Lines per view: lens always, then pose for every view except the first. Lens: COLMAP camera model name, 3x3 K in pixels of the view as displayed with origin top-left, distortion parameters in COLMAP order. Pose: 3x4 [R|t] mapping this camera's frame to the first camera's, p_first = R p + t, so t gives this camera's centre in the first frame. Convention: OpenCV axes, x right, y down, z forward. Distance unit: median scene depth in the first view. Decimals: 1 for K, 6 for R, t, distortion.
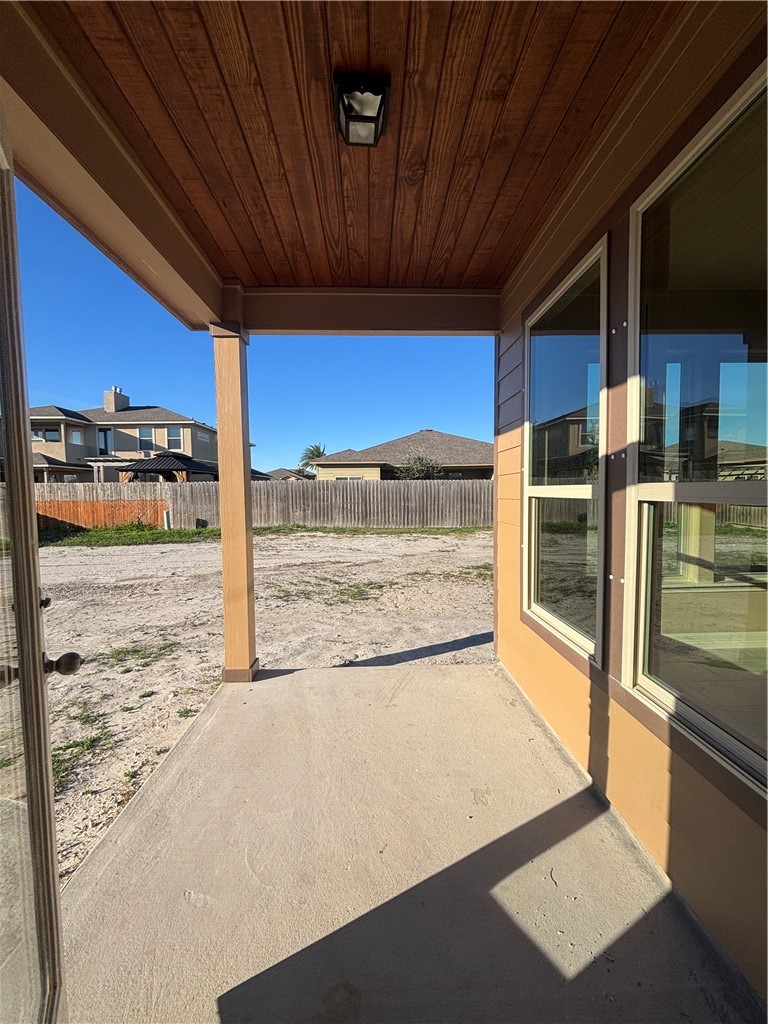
lens RADIAL K [[411.4, 0, 380.6], [0, 411.4, 516.8], [0, 0, 1]] dist [-0.001109, -0.000532]
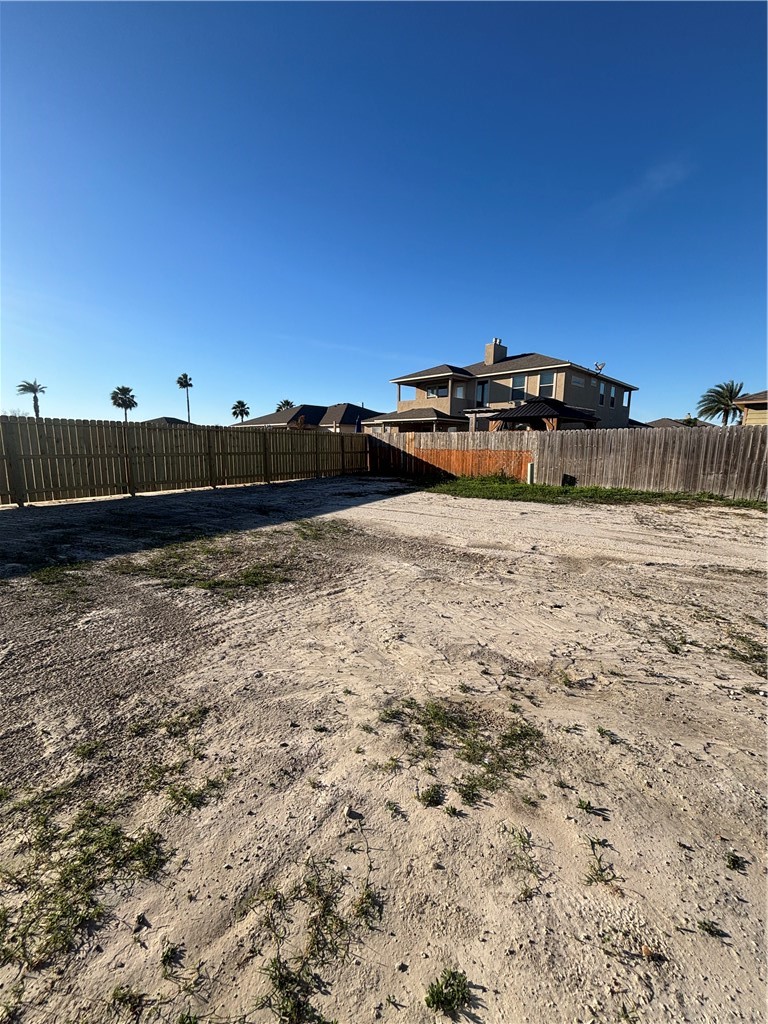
lens RADIAL K [[411.4, 0, 379.8], [0, 411.4, 512.2], [0, 0, 1]] dist [-0.001109, -0.000532]
pose [[0.677637, 0.137449, -0.722437, -0.084234], [-0.065528, 0.989756, 0.126844, -0.001329], [0.732471, -0.038614, 0.679702, 0.149954]]
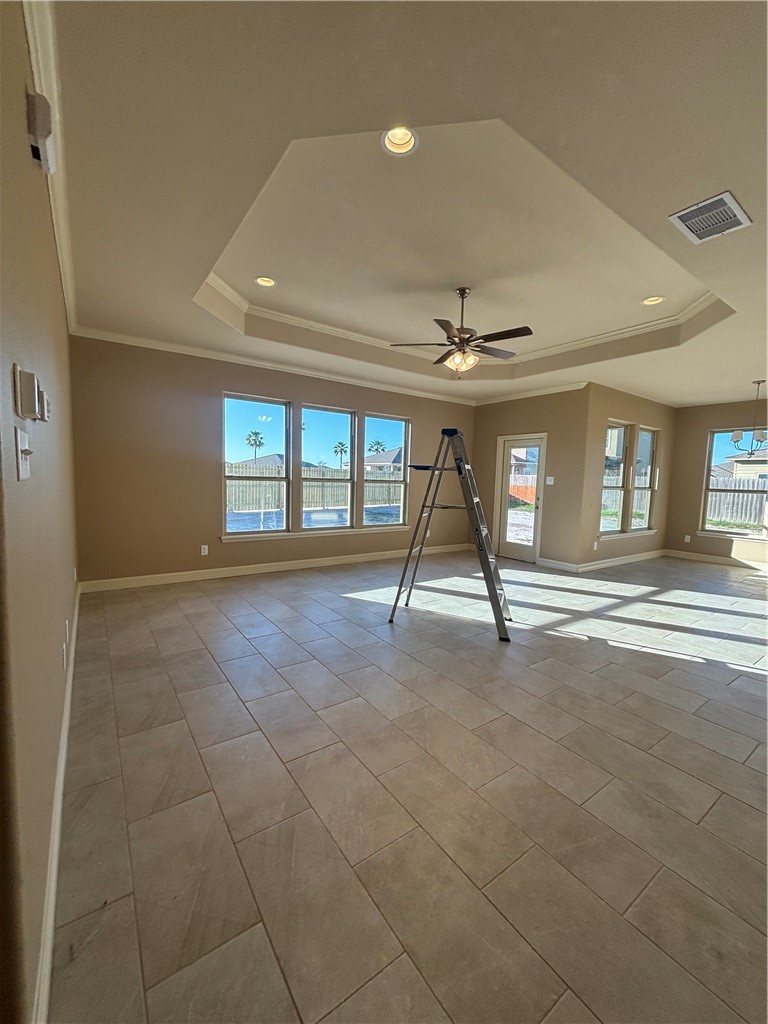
lens RADIAL K [[411.4, 0, 386.7], [0, 411.4, 514.1], [0, 0, 1]] dist [-0.001109, -0.000532]
pose [[0.559042, 0.100598, -0.823014, 0.291293], [-0.084879, 0.994341, 0.063884, 0.013940], [0.824783, 0.034142, 0.564417, -0.362809]]
